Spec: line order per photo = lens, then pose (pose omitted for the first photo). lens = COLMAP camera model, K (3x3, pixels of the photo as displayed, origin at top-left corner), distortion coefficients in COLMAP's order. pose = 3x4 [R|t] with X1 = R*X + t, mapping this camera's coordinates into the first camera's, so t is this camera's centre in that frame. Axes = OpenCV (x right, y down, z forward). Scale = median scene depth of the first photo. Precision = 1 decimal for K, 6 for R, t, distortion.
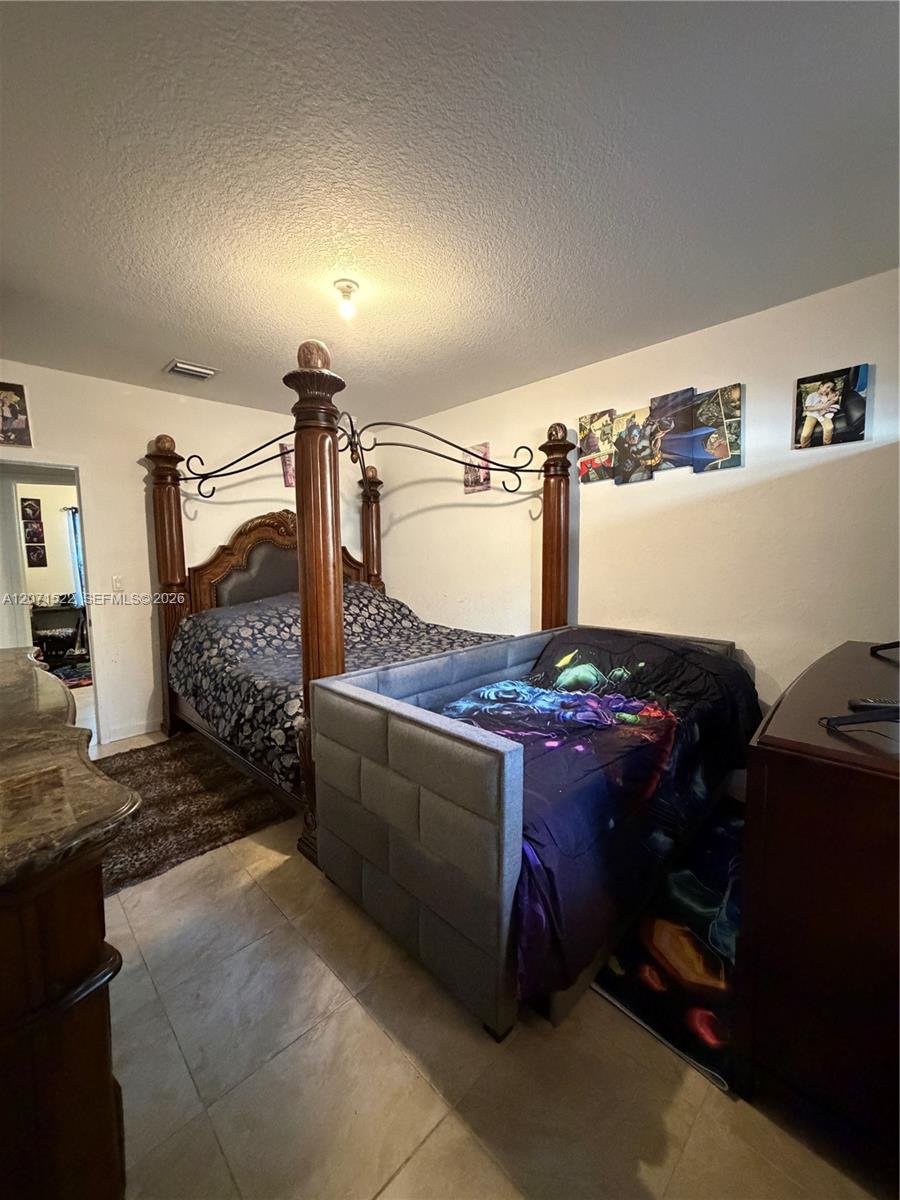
lens RADIAL K [[481.5, 0, 449.2], [0, 481.5, 604.3], [0, 0, 1]] dist [0.000314, 0.000406]
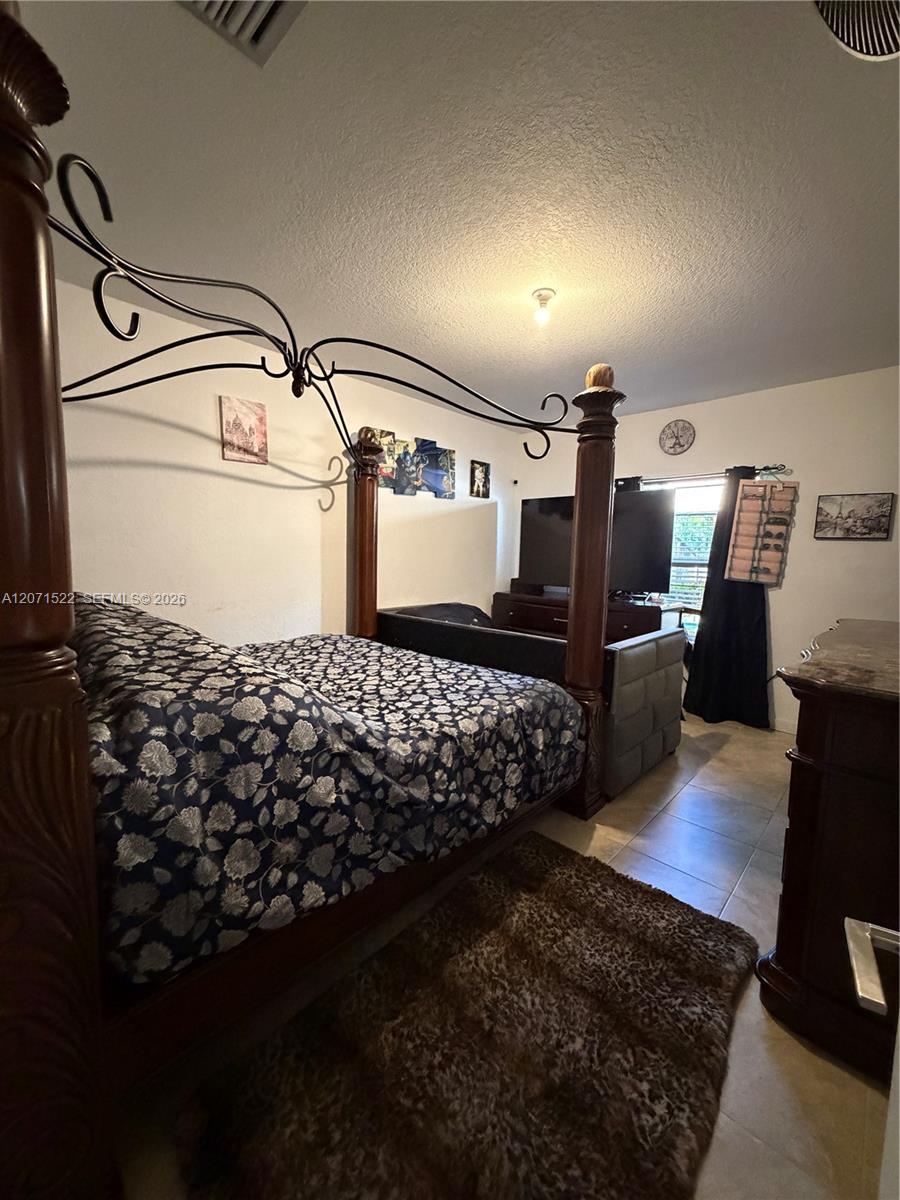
lens RADIAL K [[481.5, 0, 450.0], [0, 481.5, 596.6], [0, 0, 1]] dist [0.000314, 0.000406]
pose [[-0.037574, -0.084594, 0.995707, -0.968283], [0.080134, 0.992947, 0.087383, -0.083558], [-0.996076, 0.083073, -0.030530, 0.953738]]
